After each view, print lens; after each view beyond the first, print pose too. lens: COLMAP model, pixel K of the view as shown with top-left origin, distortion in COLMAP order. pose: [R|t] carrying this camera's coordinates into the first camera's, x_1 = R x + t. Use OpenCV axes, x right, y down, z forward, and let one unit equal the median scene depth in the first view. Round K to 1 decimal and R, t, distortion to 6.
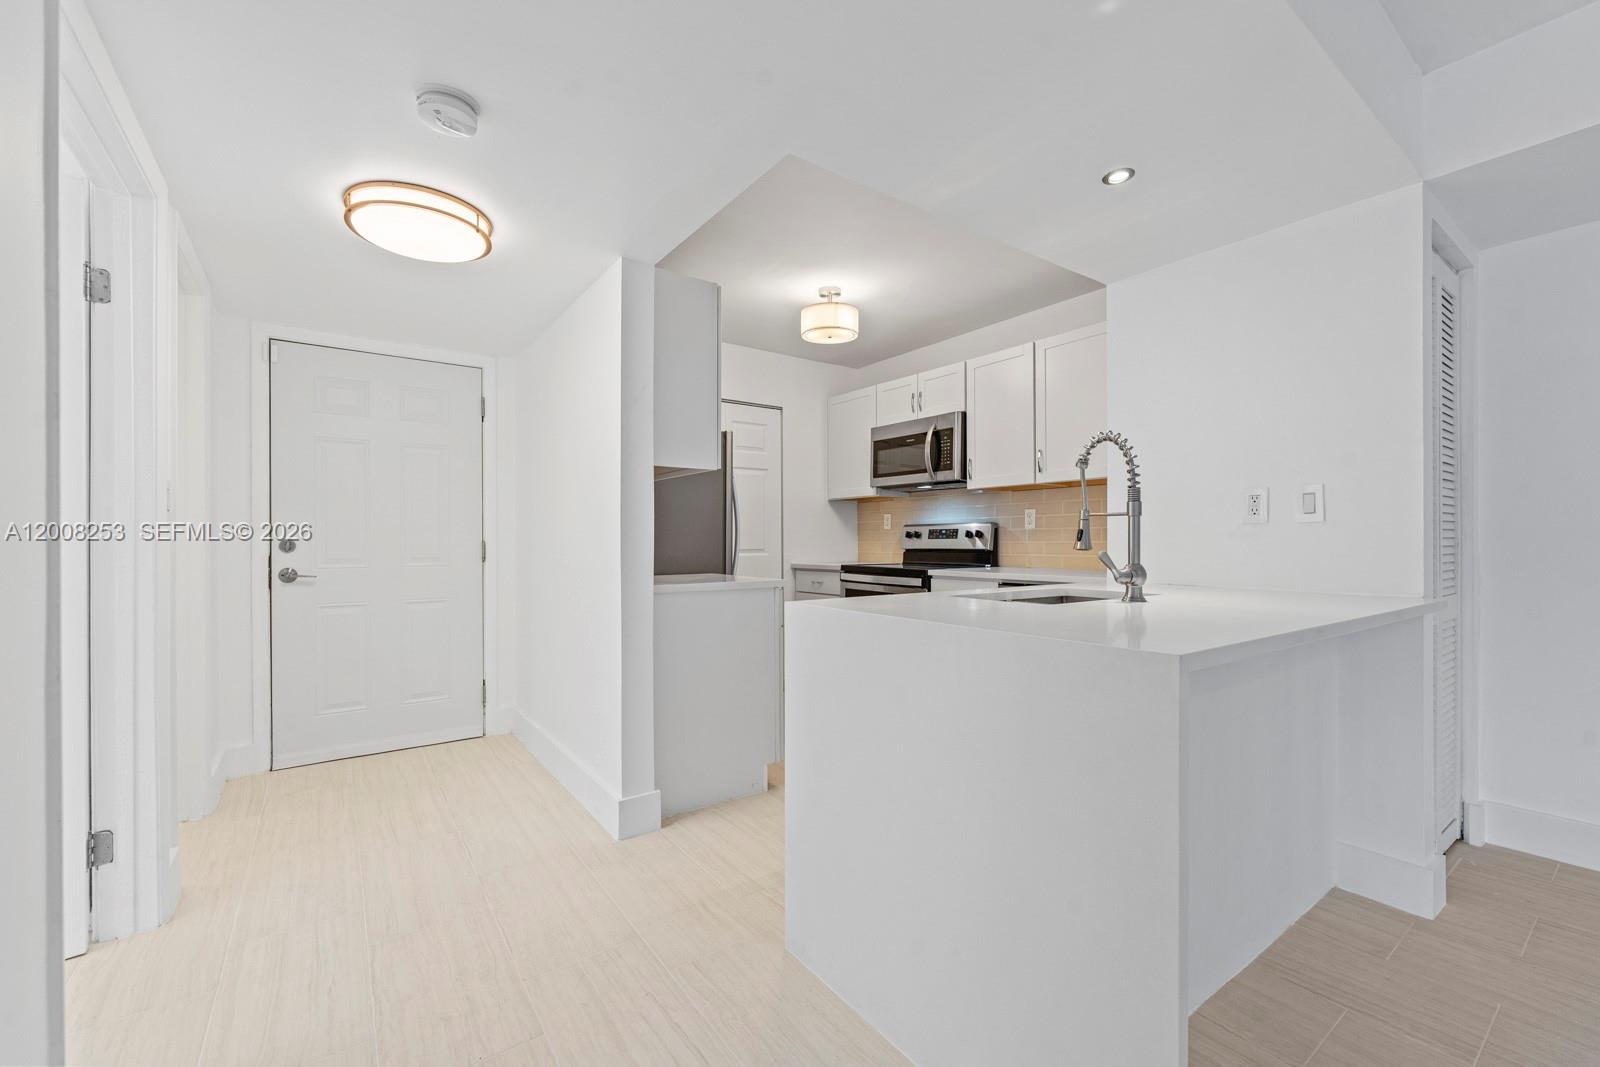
lens RADIAL K [[653.3, 0, 790.6], [0, 653.3, 542.5], [0, 0, 1]] dist [0.002611, -0.000758]
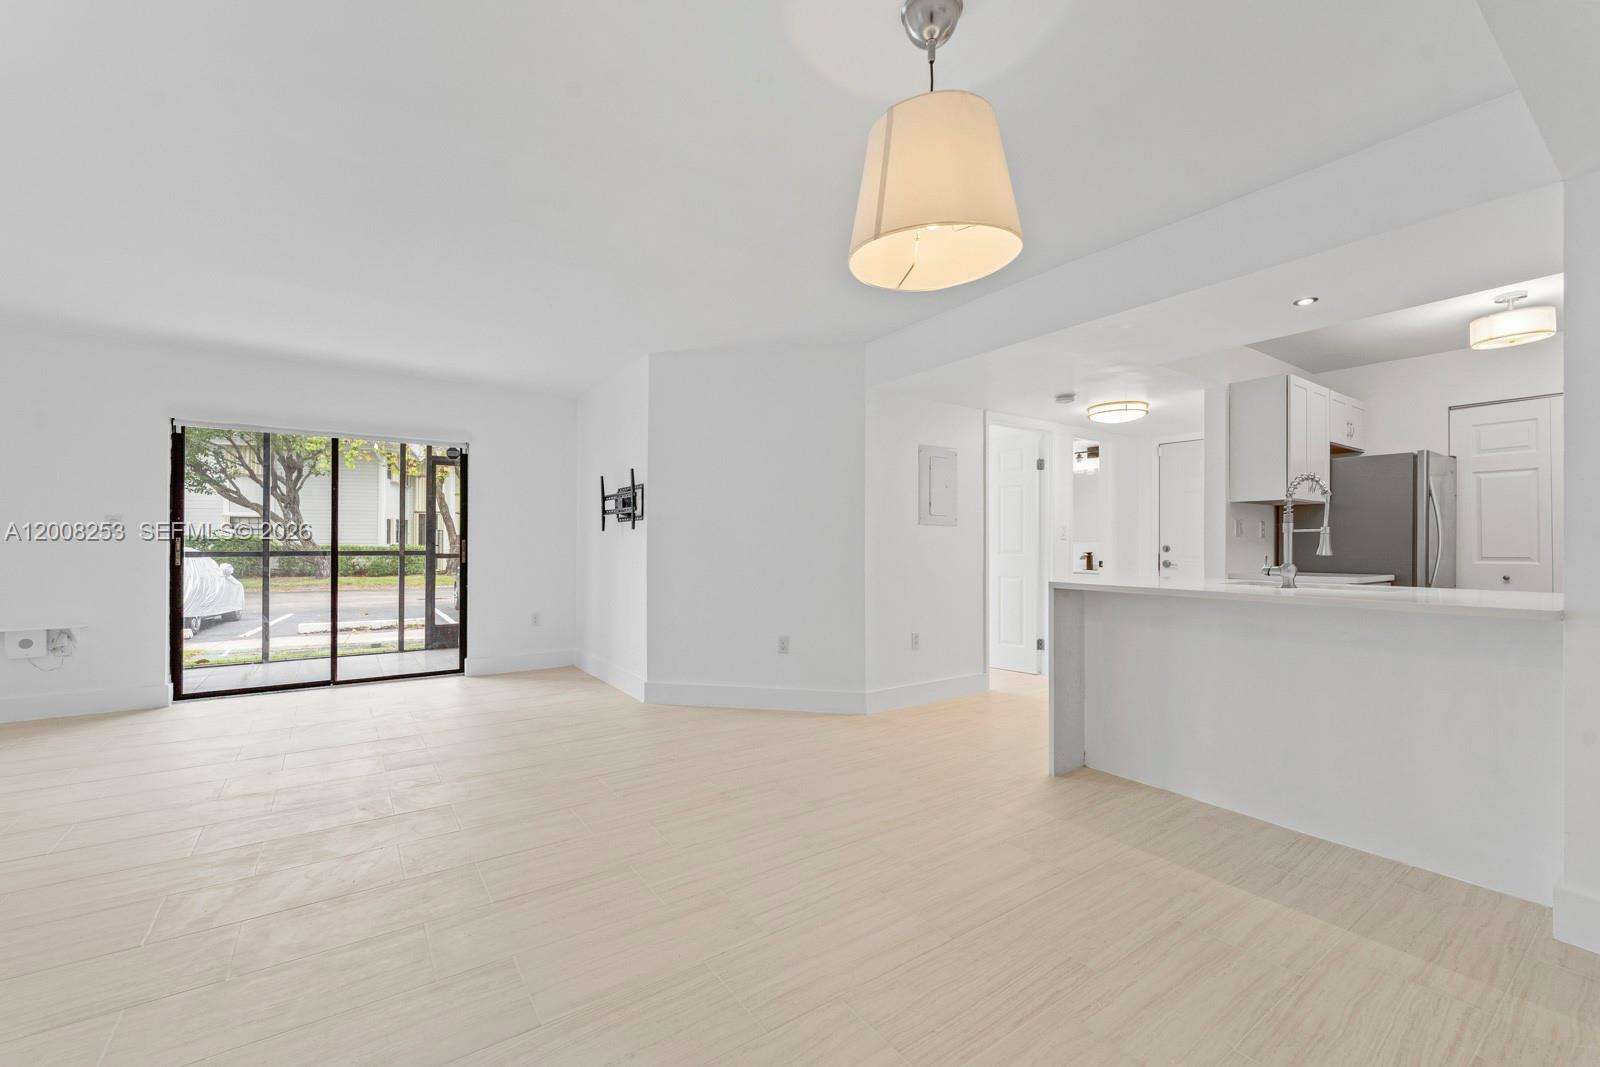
lens RADIAL K [[653.3, 0, 796.1], [0, 653.3, 539.8], [0, 0, 1]] dist [0.002611, -0.000758]
pose [[-0.017111, -0.006059, -0.999835, 1.026648], [-0.003383, 0.999976, -0.006002, -0.005129], [0.999848, 0.003280, -0.017131, -0.062261]]
